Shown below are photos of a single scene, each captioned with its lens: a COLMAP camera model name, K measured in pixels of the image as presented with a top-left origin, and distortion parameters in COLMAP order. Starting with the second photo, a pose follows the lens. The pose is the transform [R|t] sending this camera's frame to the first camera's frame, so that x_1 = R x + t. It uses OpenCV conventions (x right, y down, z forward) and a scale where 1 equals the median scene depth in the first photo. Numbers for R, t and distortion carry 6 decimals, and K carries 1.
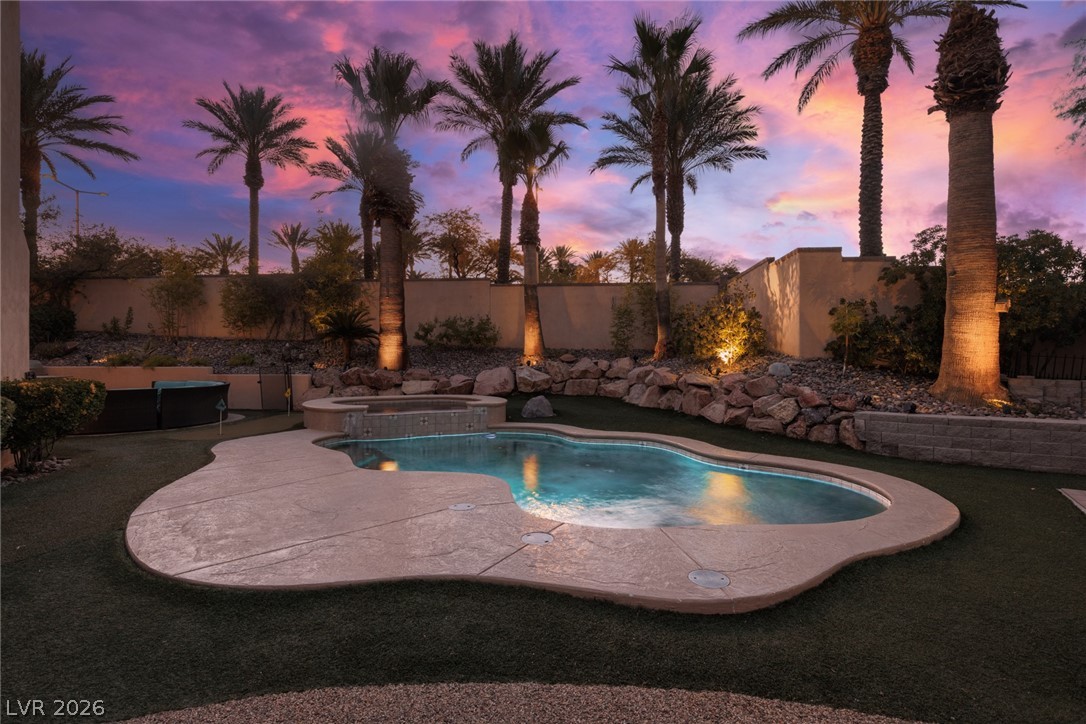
lens RADIAL K [[521.8, 0, 548.1], [0, 521.8, 357.7], [0, 0, 1]] dist [-0.002937, -0.000642]
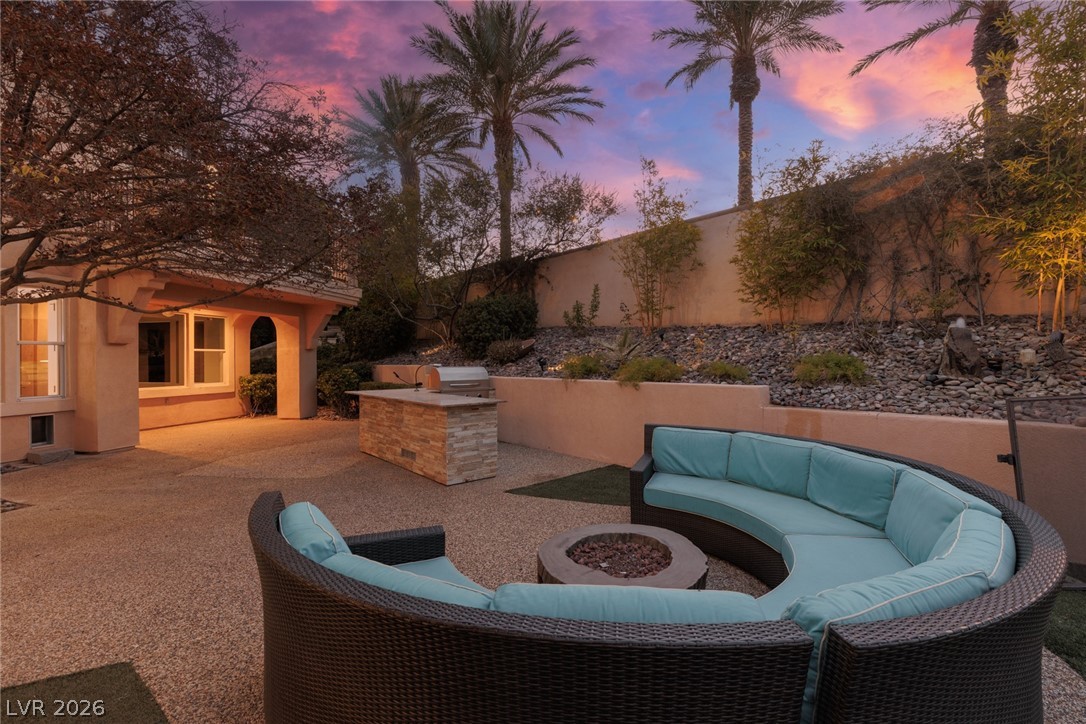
lens RADIAL K [[493.7, 0, 542.7], [0, 493.7, 360.6], [0, 0, 1]] dist [0.005392, 0.000347]
pose [[0.709976, -0.006506, -0.704196, -0.420999], [0.005073, 0.999979, -0.004125, -0.000056], [0.704207, -0.000644, 0.709994, 0.520864]]
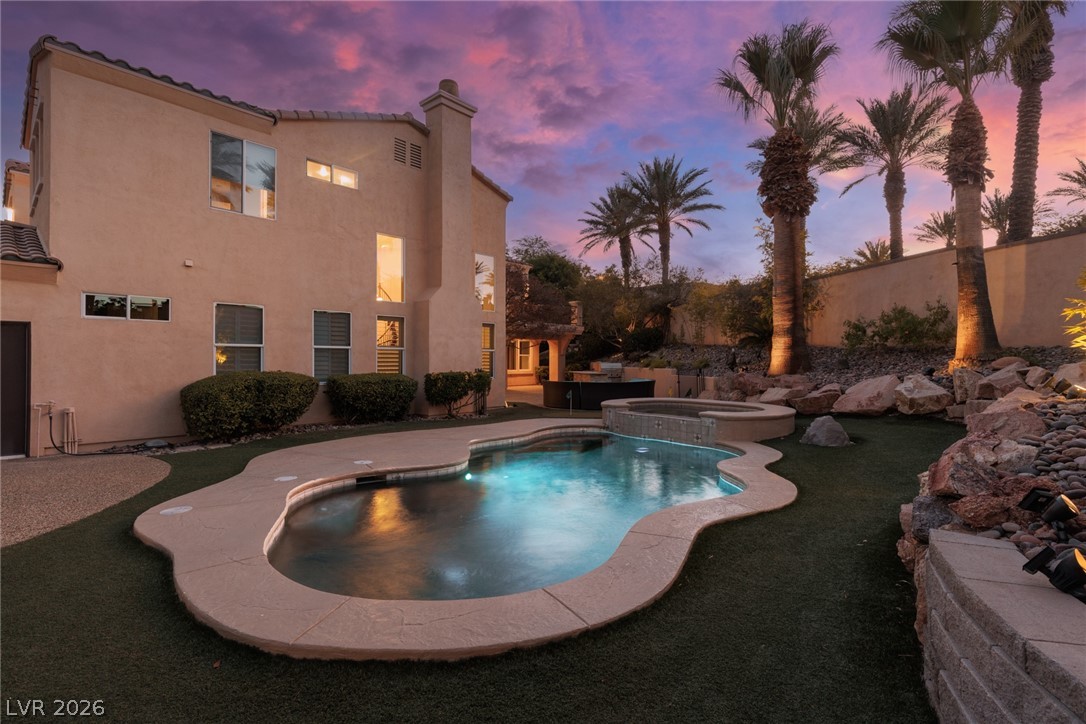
lens RADIAL K [[501.4, 0, 543.3], [0, 501.4, 361.6], [0, 0, 1]] dist [0.005143, 0.000785]
pose [[0.262780, 0.001165, -0.964855, 0.373987], [-0.001859, 0.999998, 0.000701, -0.000438], [0.964854, 0.001610, 0.262782, 0.309795]]
